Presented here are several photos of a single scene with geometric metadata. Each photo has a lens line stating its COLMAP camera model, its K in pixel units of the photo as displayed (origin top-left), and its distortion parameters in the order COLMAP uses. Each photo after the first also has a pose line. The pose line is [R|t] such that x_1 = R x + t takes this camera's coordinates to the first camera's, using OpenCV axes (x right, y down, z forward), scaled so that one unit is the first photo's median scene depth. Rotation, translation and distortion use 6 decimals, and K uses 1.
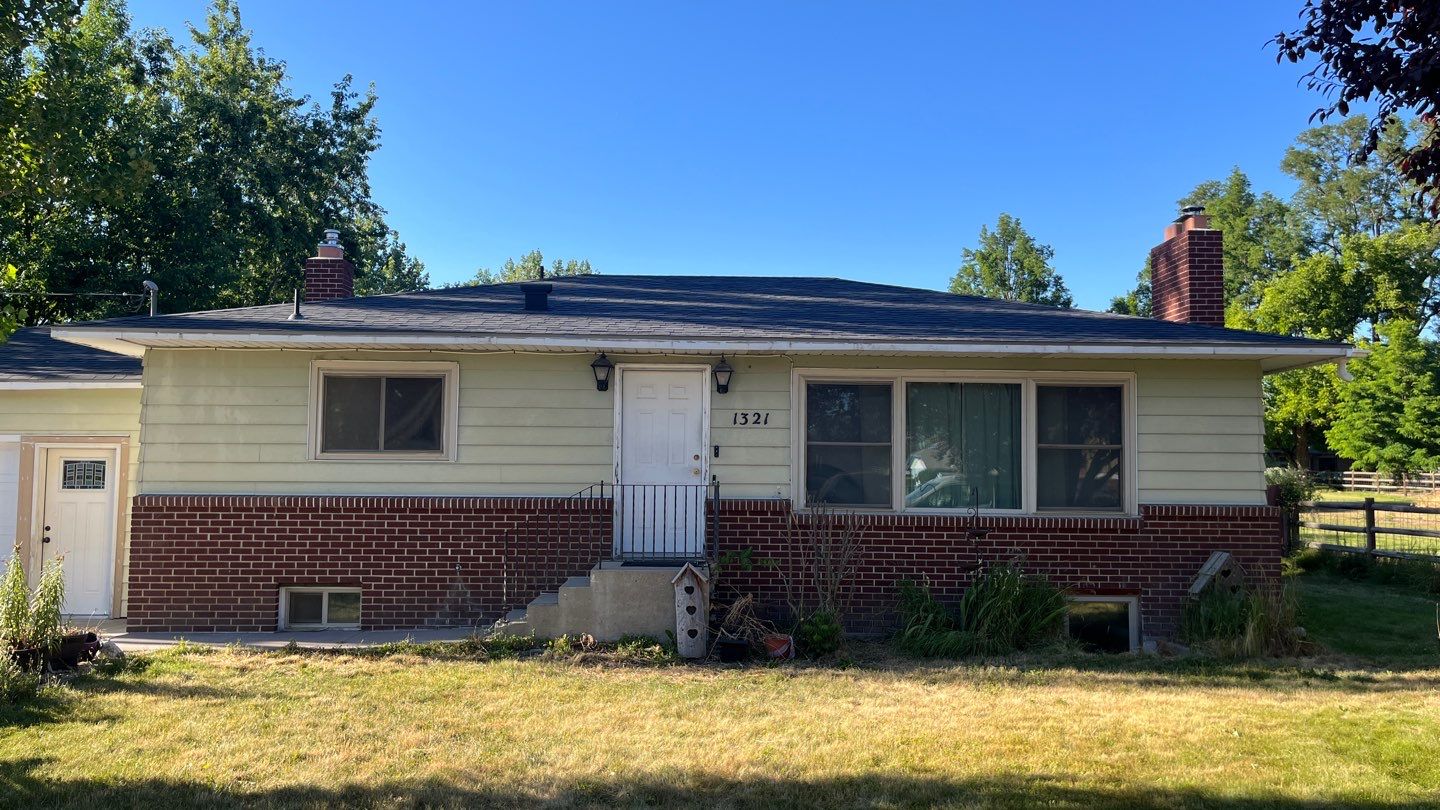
lens RADIAL K [[1097.9, 0, 719.8], [0, 1097.9, 404.9], [0, 0, 1]] dist [0.022391, -0.011644]
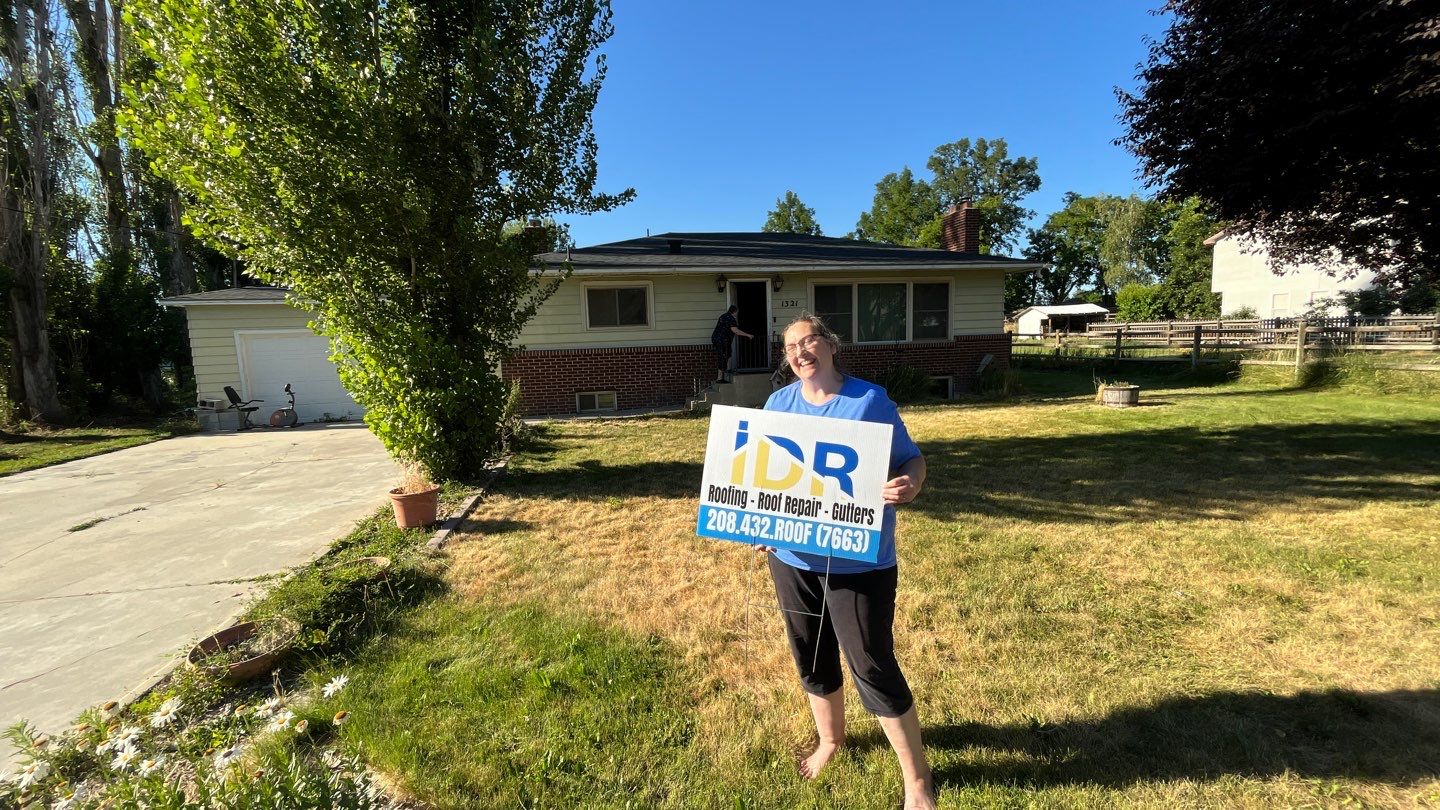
lens RADIAL K [[574.5, 0, 718.8], [0, 574.5, 403.9], [0, 0, 1]] dist [-0.001287, 0.000018]
pose [[0.987186, -0.060647, 0.147602, -0.283888], [0.032553, 0.982051, 0.185788, -0.007804], [-0.156220, -0.178602, 0.971440, -0.104848]]
